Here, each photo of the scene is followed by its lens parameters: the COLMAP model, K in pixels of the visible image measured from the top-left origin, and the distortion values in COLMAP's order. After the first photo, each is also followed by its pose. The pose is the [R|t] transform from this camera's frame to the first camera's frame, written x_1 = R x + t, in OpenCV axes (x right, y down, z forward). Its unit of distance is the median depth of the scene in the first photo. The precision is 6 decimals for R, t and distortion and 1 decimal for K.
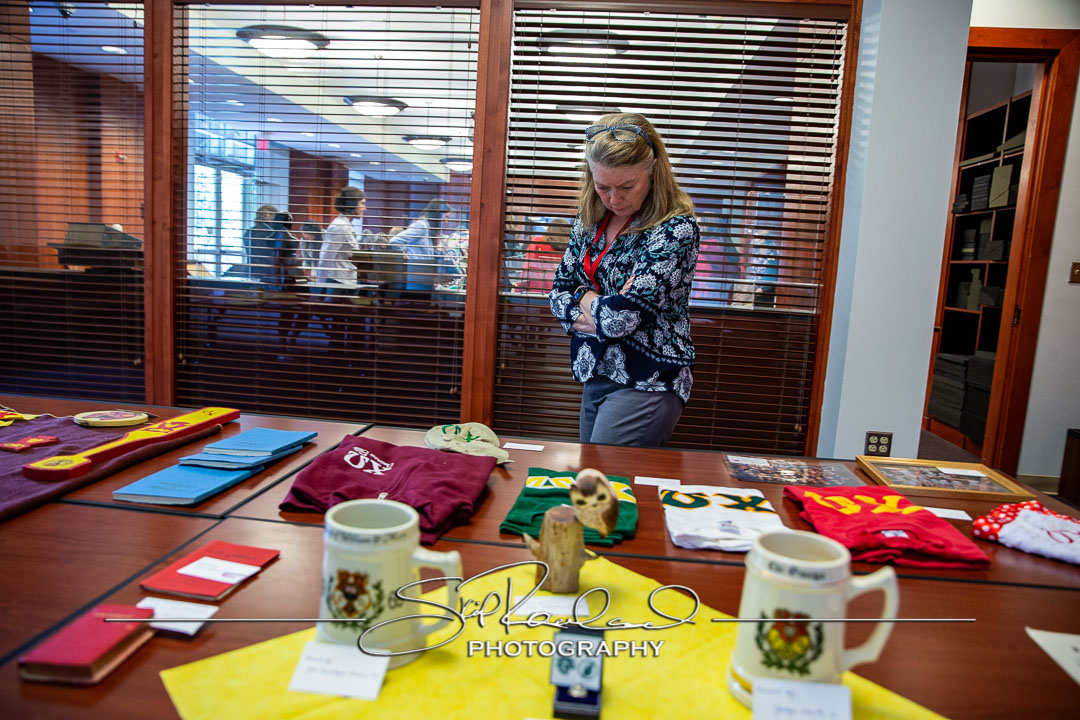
lens RADIAL K [[734.2, 0, 540.0], [0, 734.2, 360.0], [0, 0, 1]] dist [-0.111554, 0.077442]
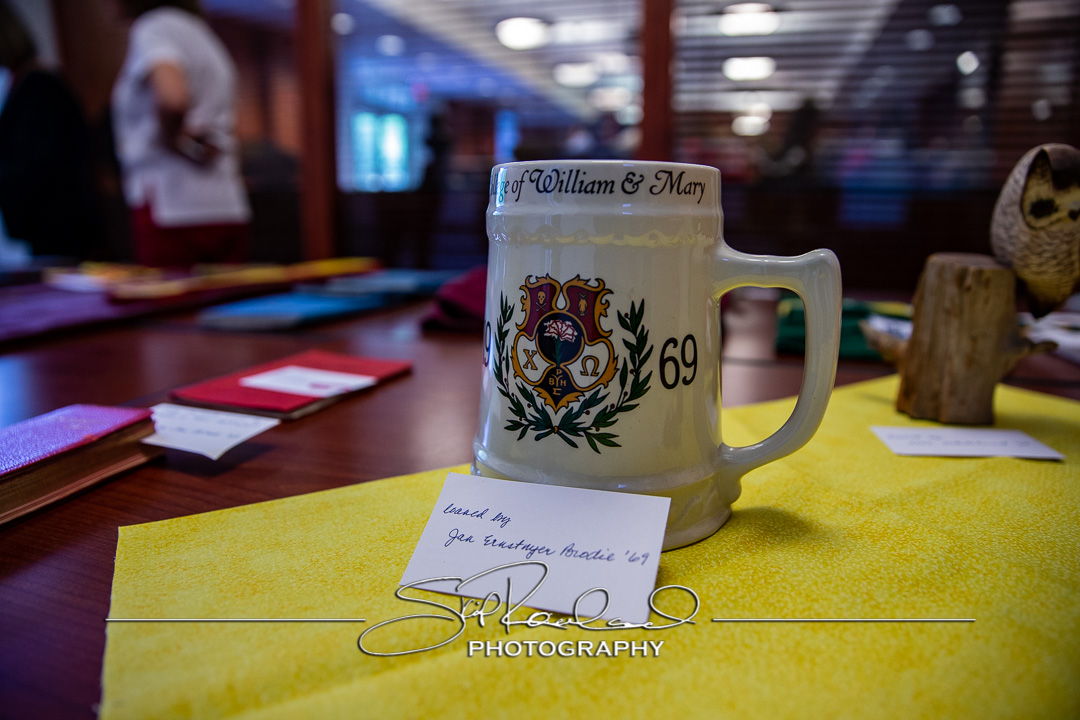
lens RADIAL K [[726.3, 0, 523.0], [0, 726.3, 360.4], [0, 0, 1]] dist [-0.131152, 0.073229]
pose [[0.972927, -0.006183, -0.231031, -0.155638], [0.026960, 0.995854, 0.086883, 0.240807], [0.229536, -0.090759, 0.969059, 0.507199]]
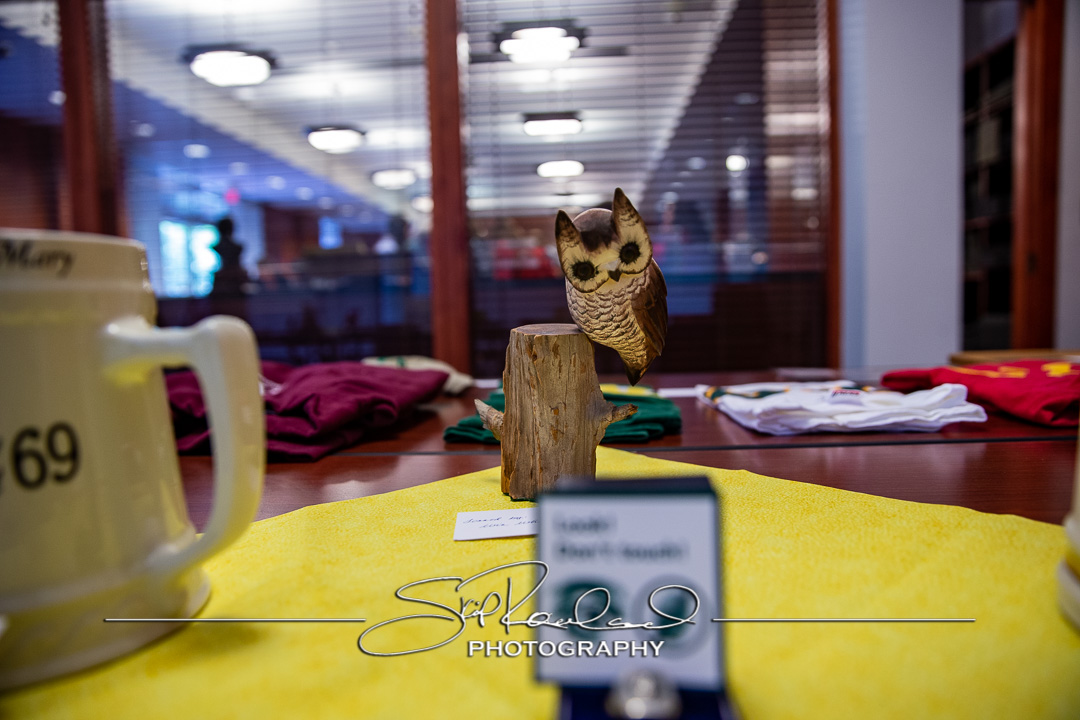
lens RADIAL K [[734.2, 0, 540.0], [0, 734.2, 360.0], [0, 0, 1]] dist [-0.111554, 0.077442]
pose [[0.995789, -0.089424, 0.020169, 0.015912], [0.090170, 0.995134, -0.039725, 0.261756], [-0.016518, 0.041377, 0.999007, 0.559338]]
